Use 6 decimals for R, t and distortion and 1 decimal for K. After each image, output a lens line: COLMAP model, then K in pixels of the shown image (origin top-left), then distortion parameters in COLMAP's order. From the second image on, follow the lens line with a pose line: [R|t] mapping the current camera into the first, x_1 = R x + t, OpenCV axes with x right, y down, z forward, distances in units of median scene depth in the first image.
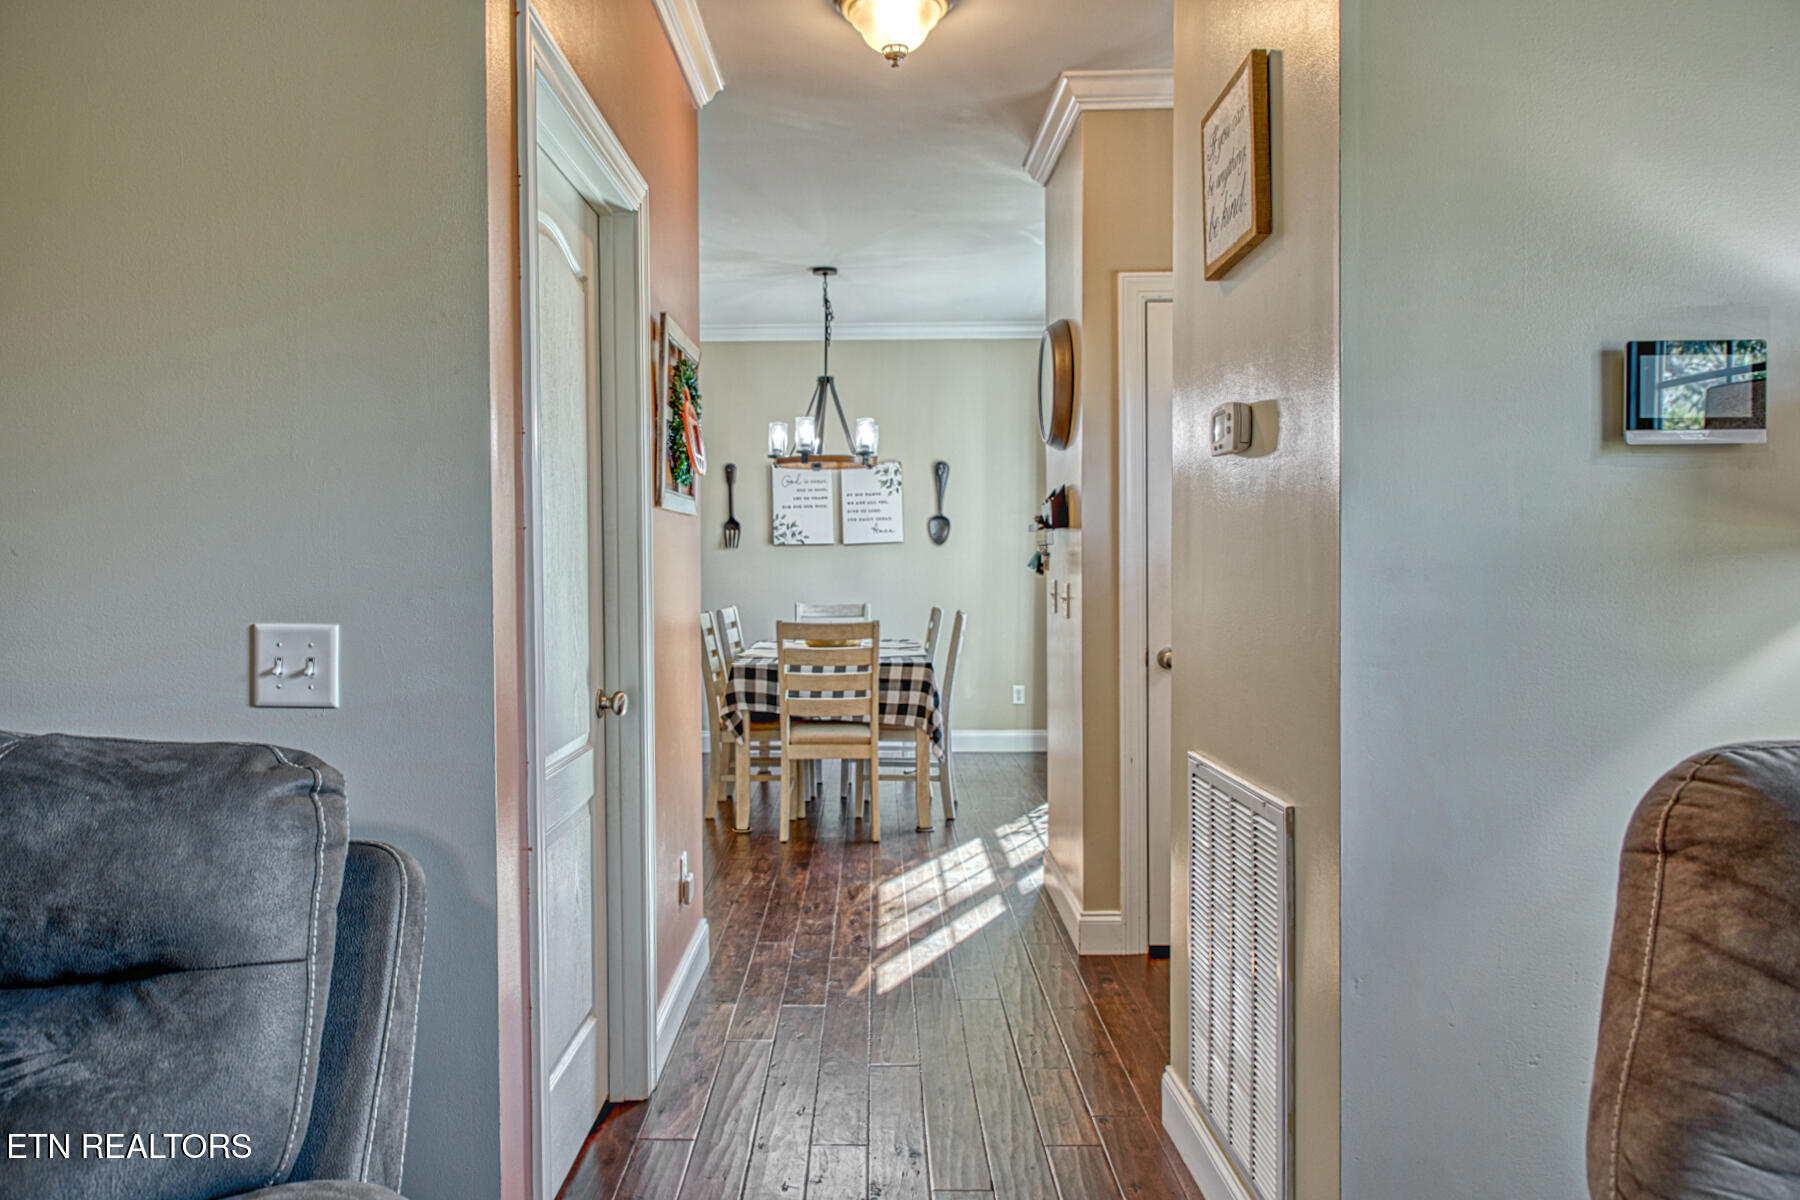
lens RADIAL K [[1258.6, 0, 870.7], [0, 1258.6, 564.9], [0, 0, 1]] dist [-0.113366, 0.069846]
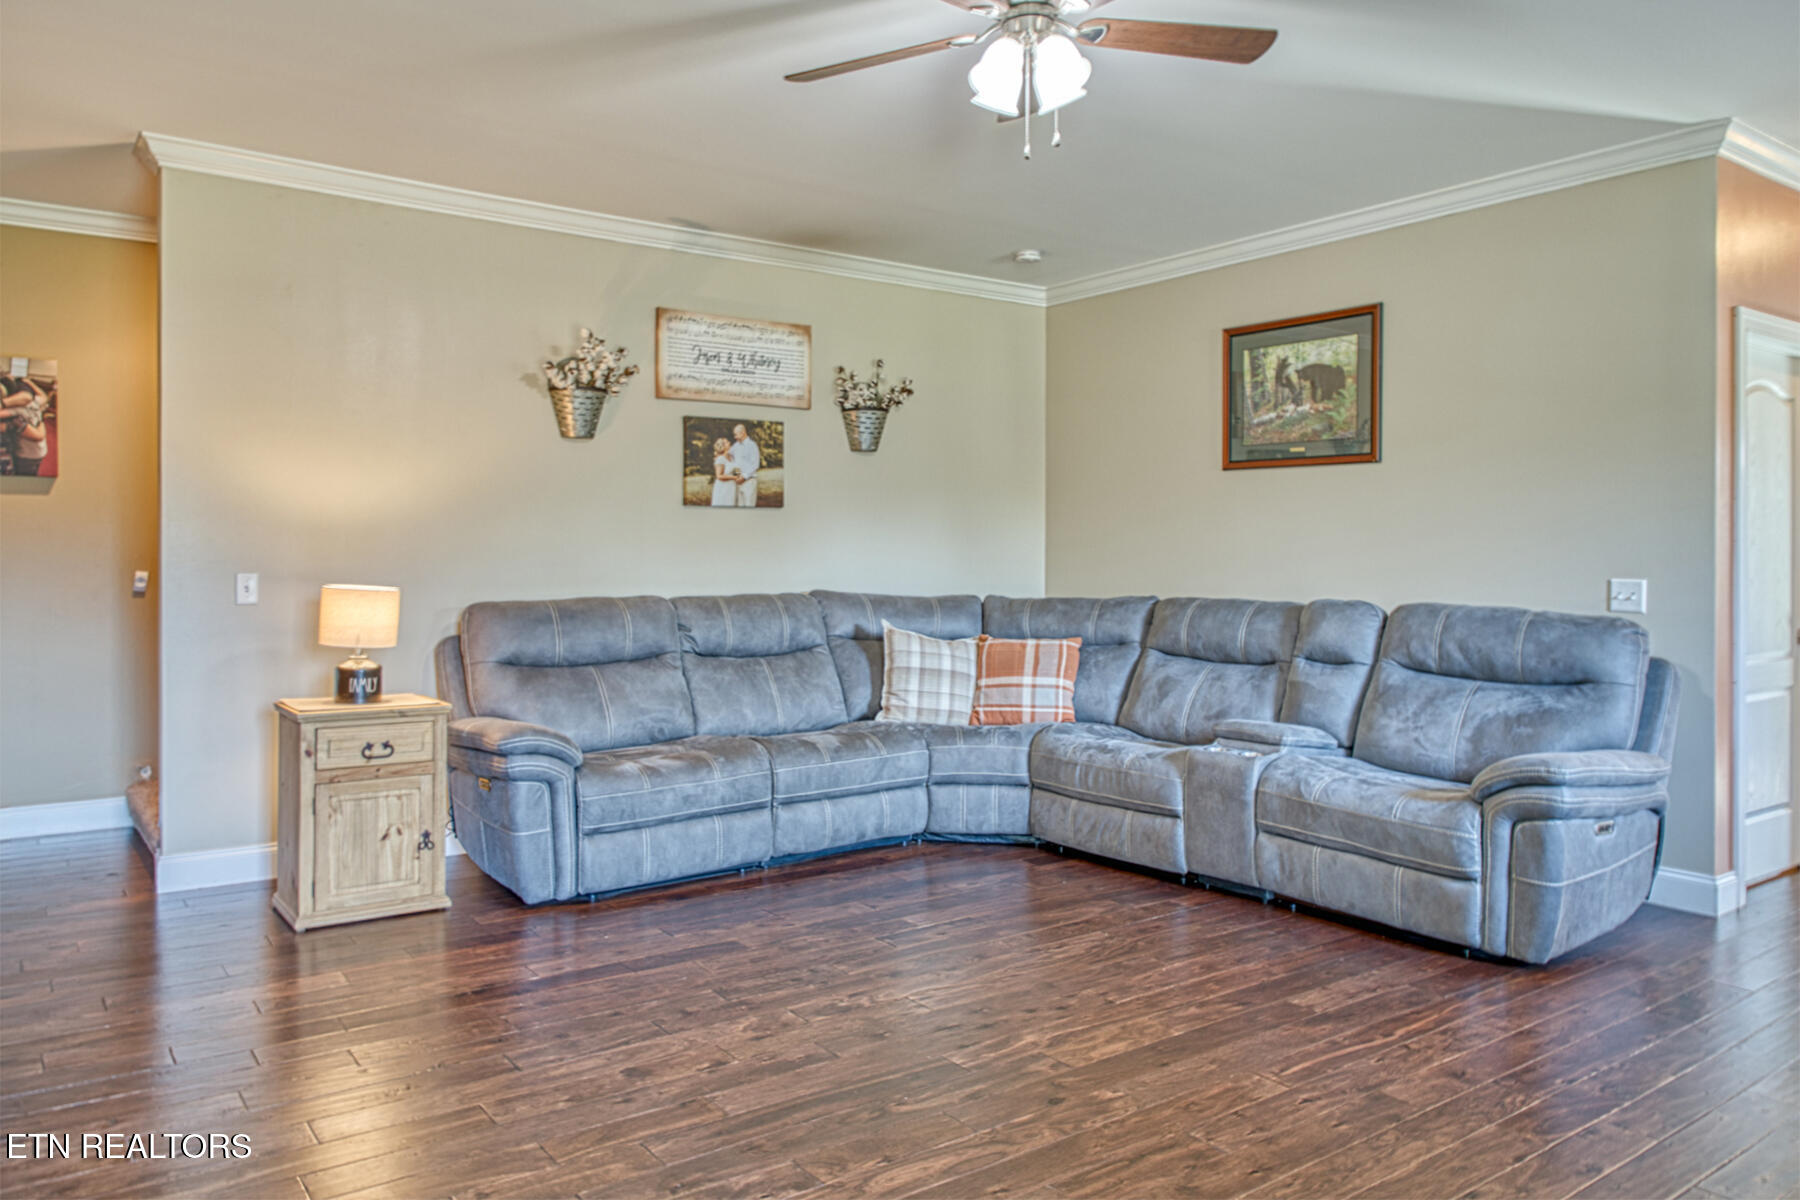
lens RADIAL K [[1259.3, 0, 889.6], [0, 1259.3, 555.5], [0, 0, 1]] dist [-0.008242, -0.001309]
pose [[0.597355, 0.010903, -0.801903, 0.911524], [-0.005098, 0.999939, 0.009798, -0.023387], [0.801960, -0.001764, 0.597375, -2.300237]]
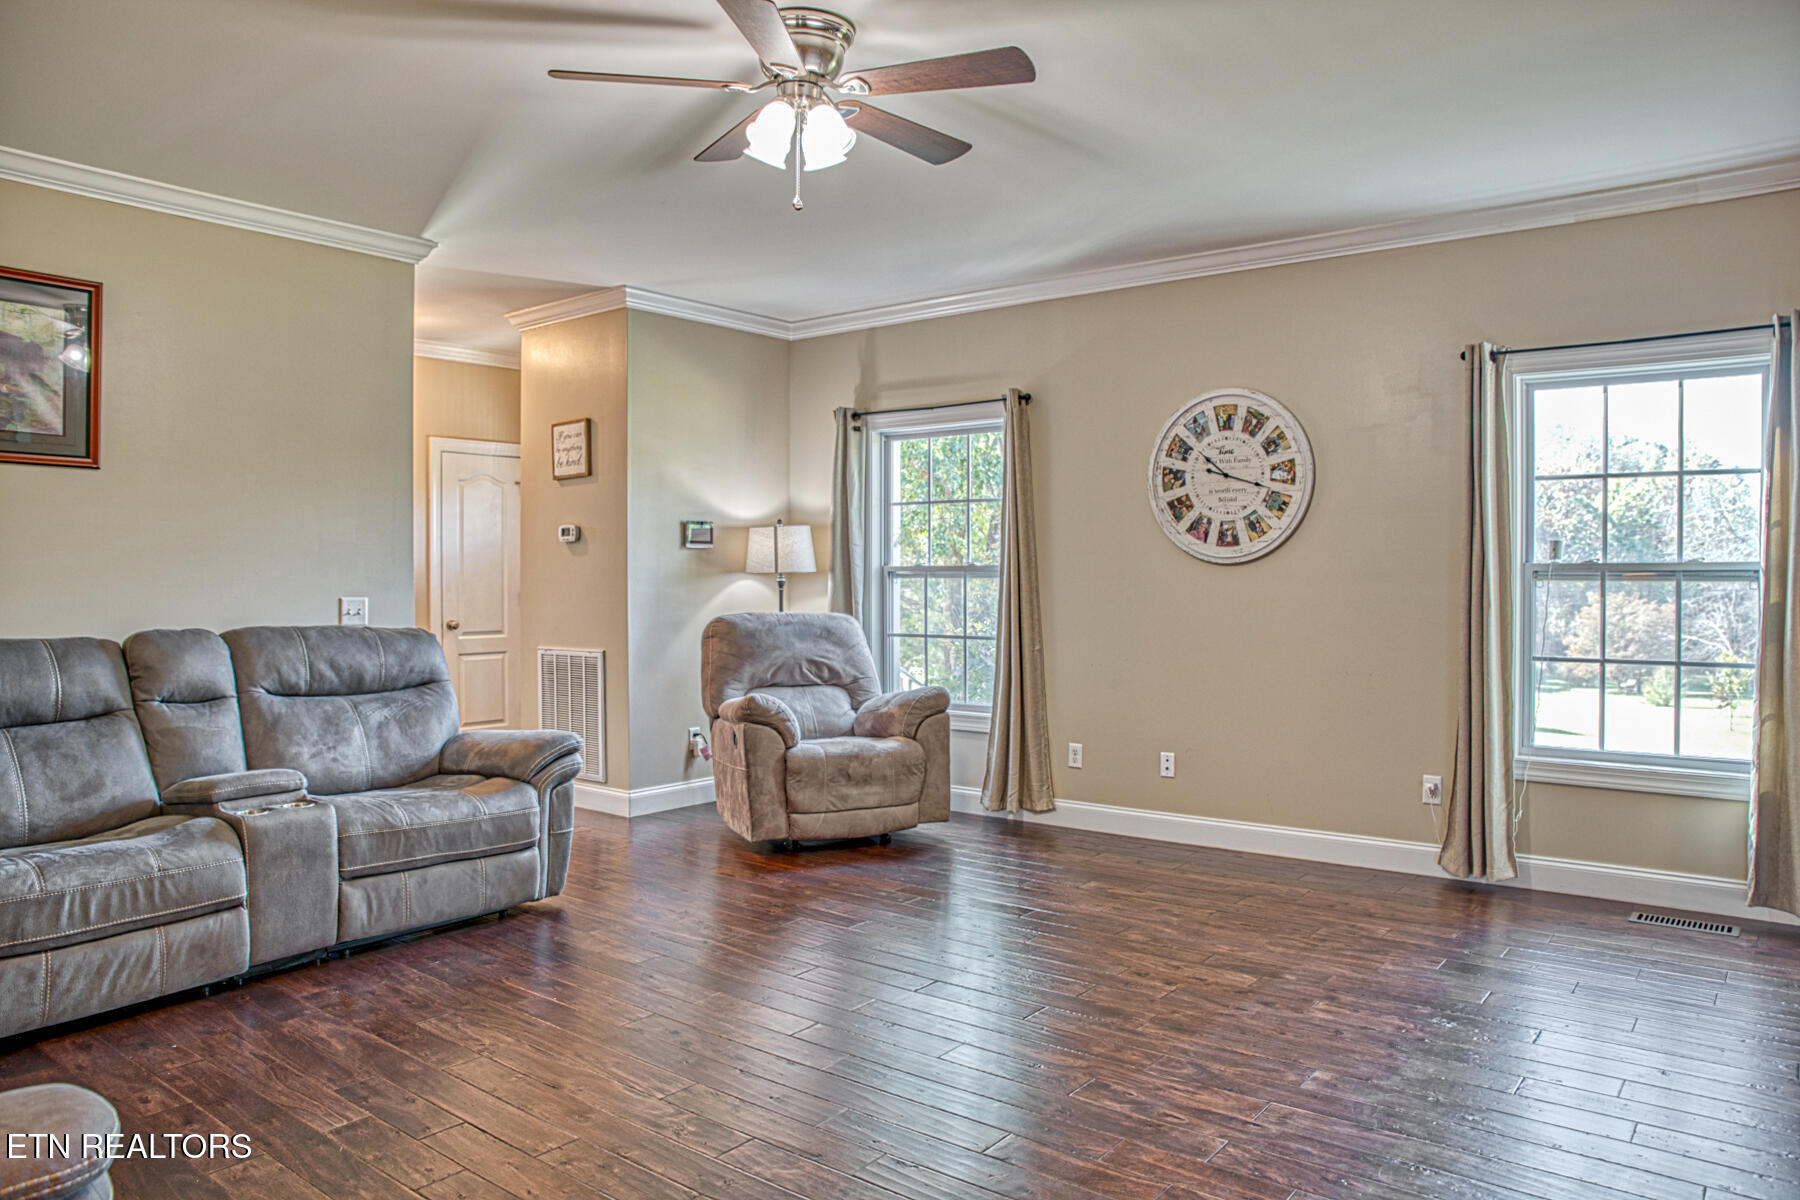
lens RADIAL K [[1226.4, 0, 900.0], [0, 1226.4, 600.0], [0, 0, 1]] dist [-0.131820, 0.070773]
pose [[0.601193, -0.009357, 0.799049, -2.550464], [-0.010666, 0.999748, 0.019732, -0.017492], [-0.799033, -0.020385, 0.600942, -2.318118]]
